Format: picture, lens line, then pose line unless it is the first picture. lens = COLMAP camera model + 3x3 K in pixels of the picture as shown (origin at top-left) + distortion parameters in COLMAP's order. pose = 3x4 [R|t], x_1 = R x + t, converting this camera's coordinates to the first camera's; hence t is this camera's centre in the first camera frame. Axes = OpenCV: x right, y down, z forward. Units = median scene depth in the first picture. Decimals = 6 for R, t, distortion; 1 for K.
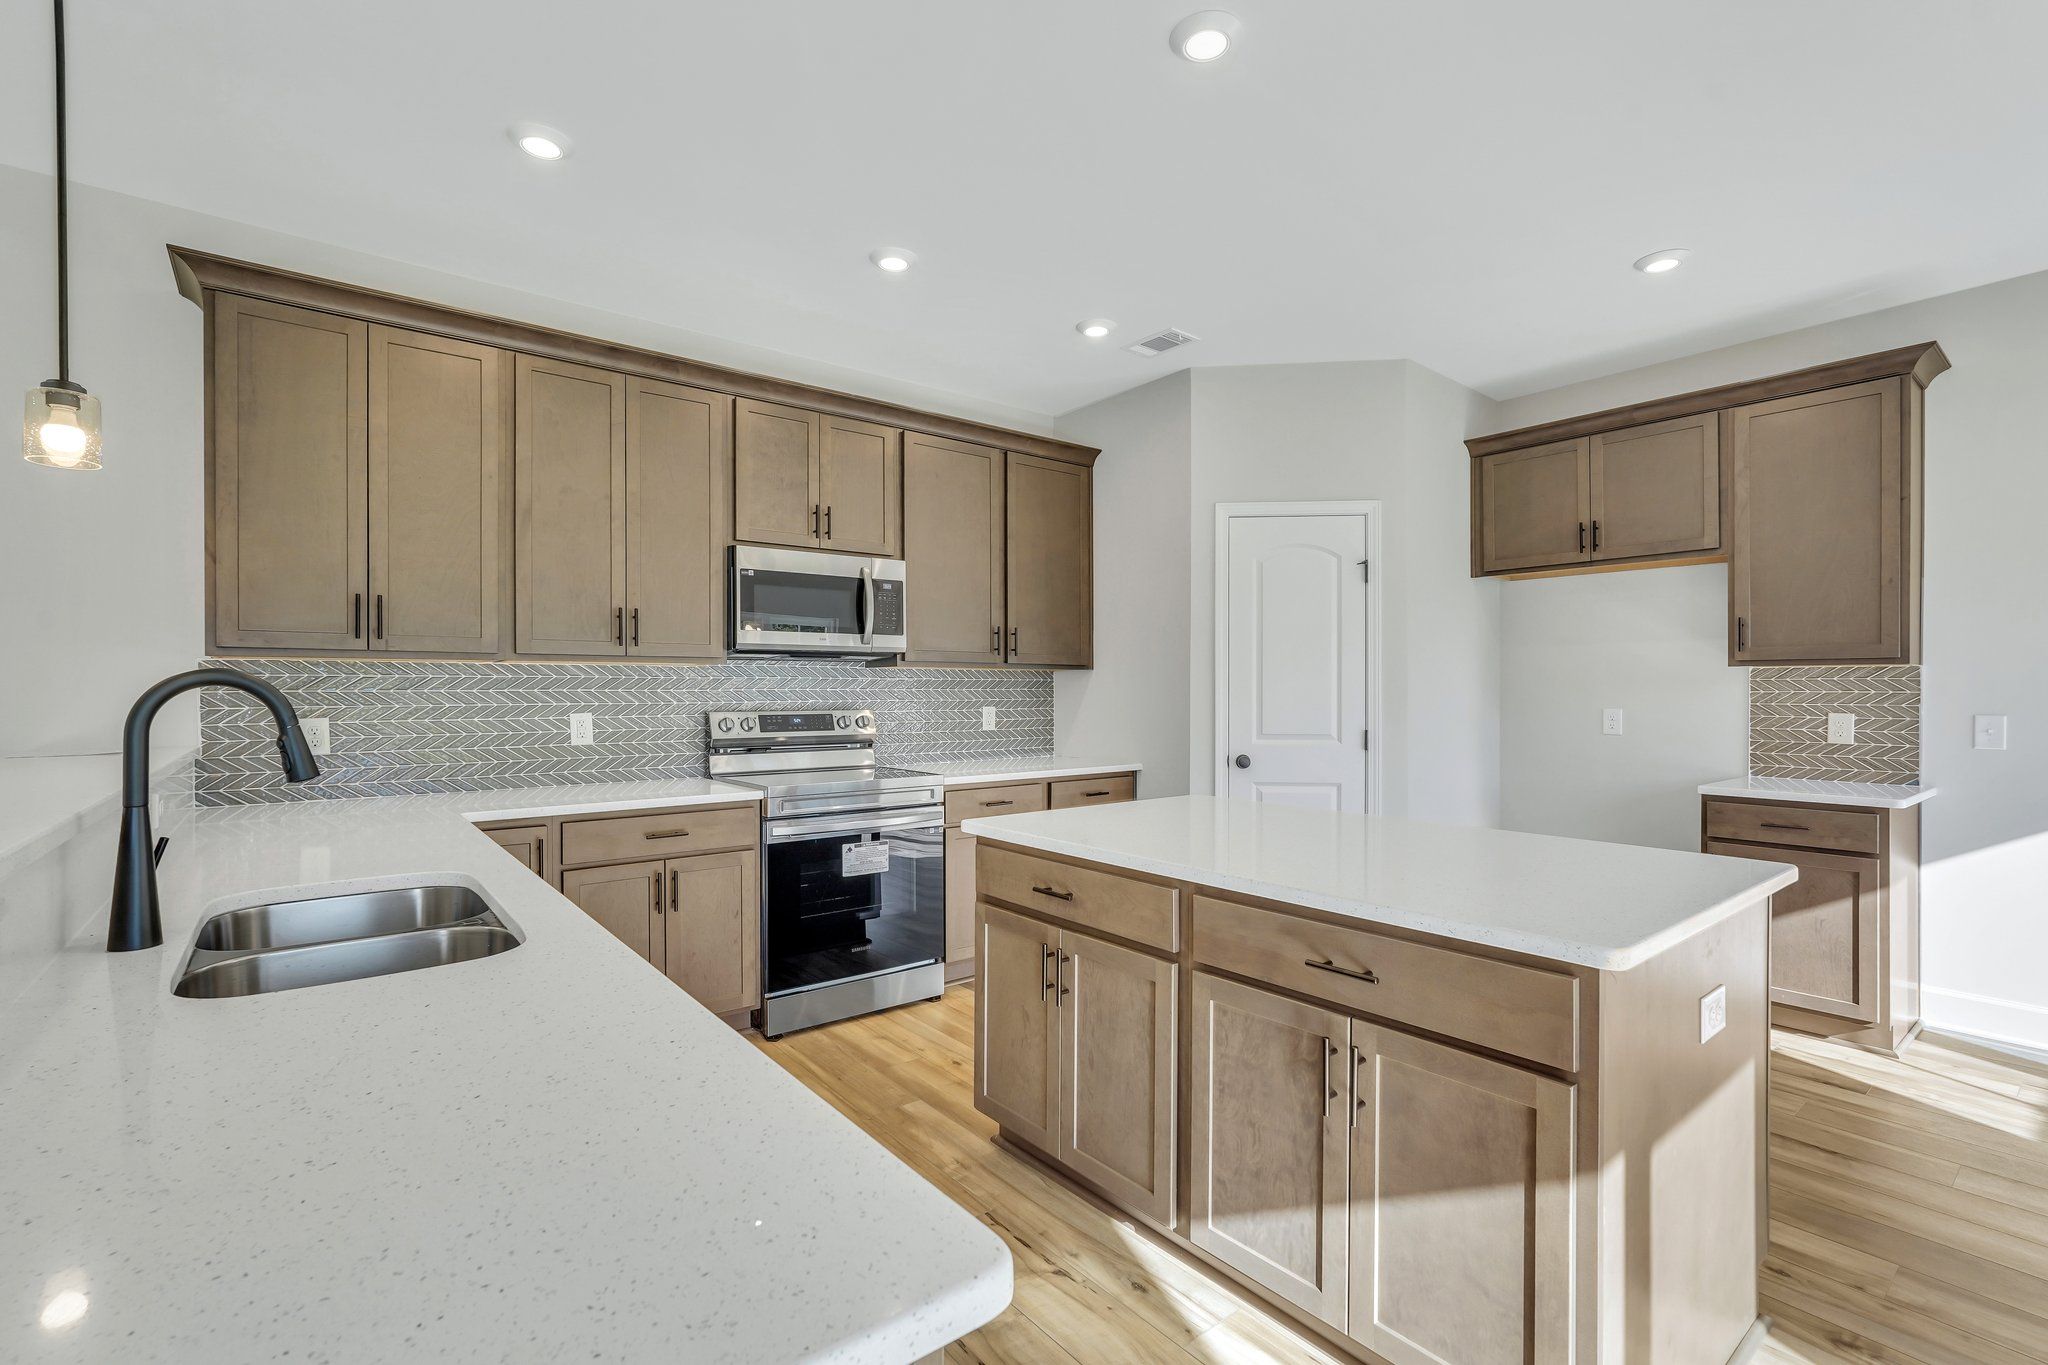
lens RADIAL K [[911.4, 0, 1015.1], [0, 911.4, 693.4], [0, 0, 1]] dist [-0.010607, 0.005528]
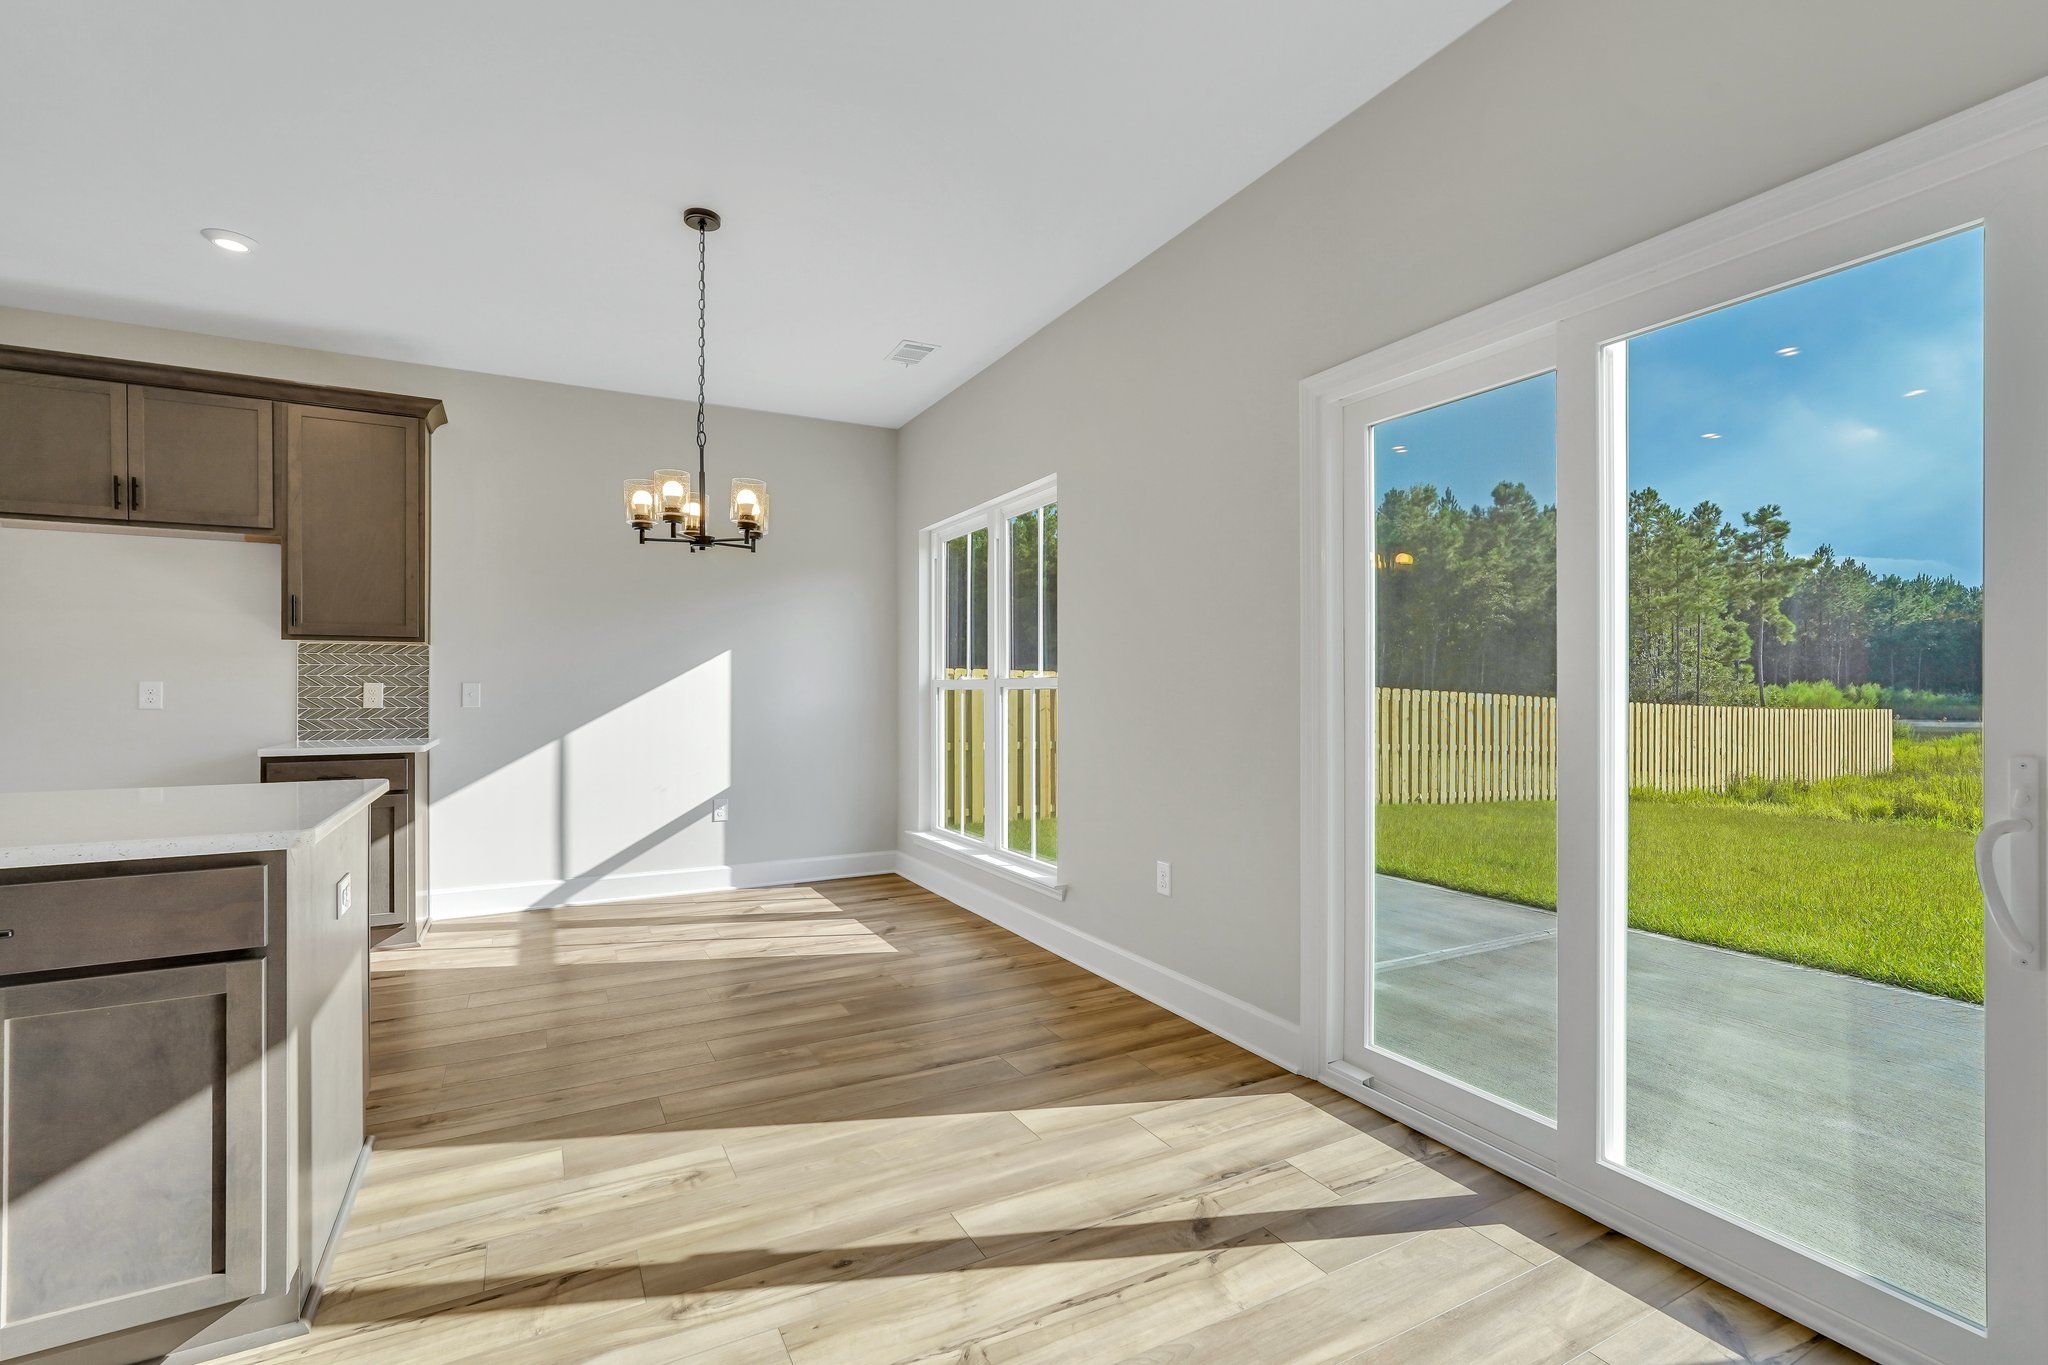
lens RADIAL K [[911.4, 0, 1018.4], [0, 911.4, 686.3], [0, 0, 1]] dist [-0.010607, 0.005528]
pose [[0.173456, 0.002337, 0.984839, -0.131941], [0.005363, 0.999980, -0.003318, 0.035467], [-0.984827, 0.005858, 0.173440, -0.054786]]
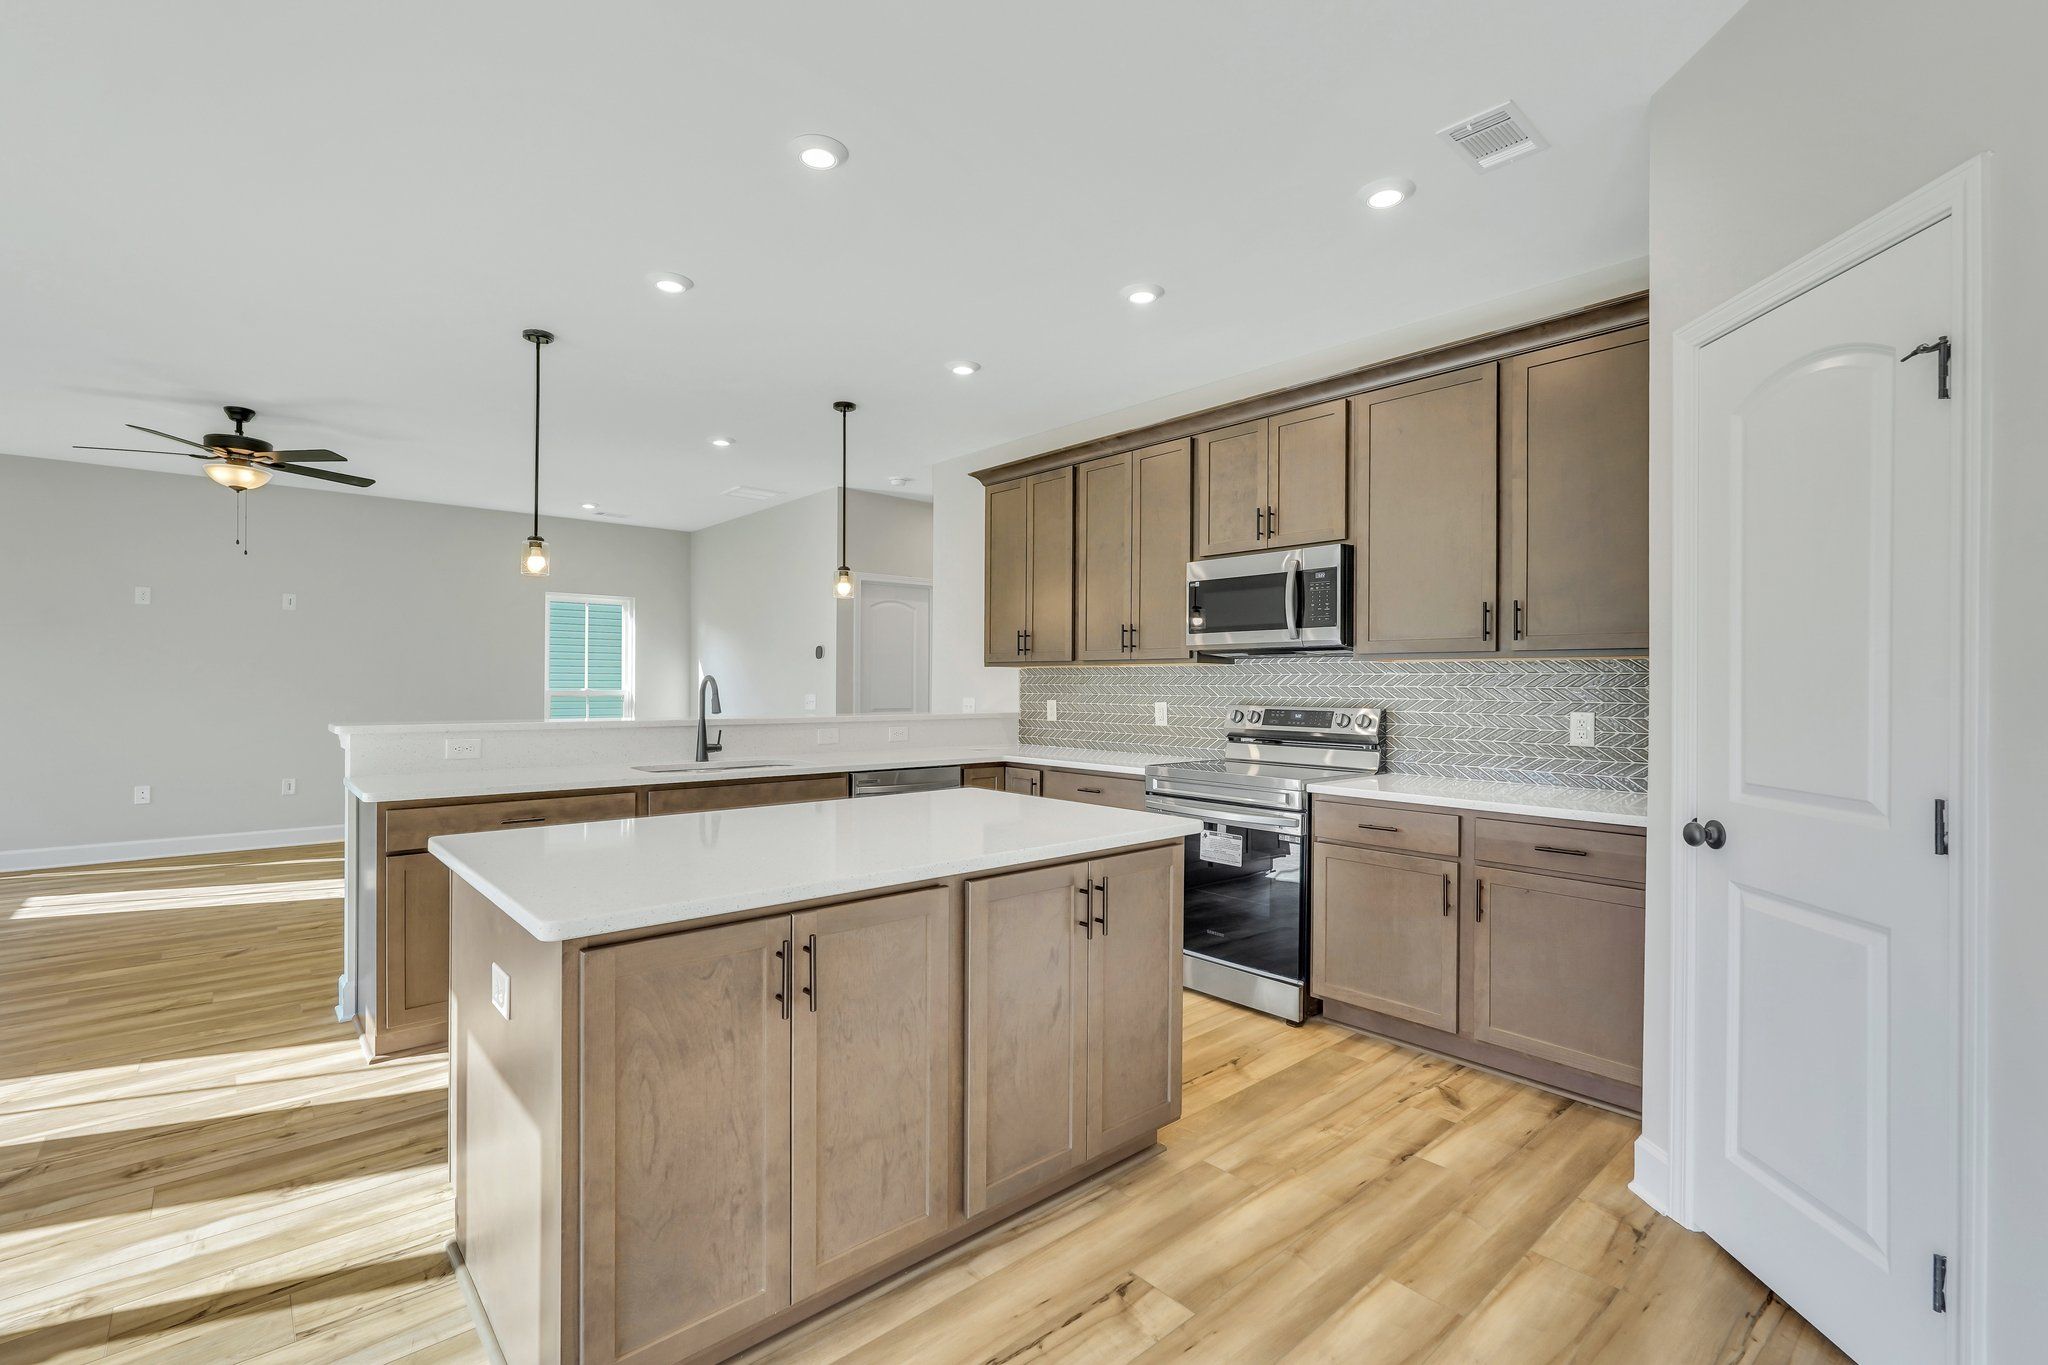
lens RADIAL K [[911.4, 0, 1018.2], [0, 911.4, 684.1], [0, 0, 1]] dist [-0.010607, 0.005528]
pose [[0.051323, 0.000235, -0.998682, 0.844194], [-0.010953, 0.999940, -0.000328, -0.002356], [0.998622, 0.010956, 0.051322, 0.704209]]
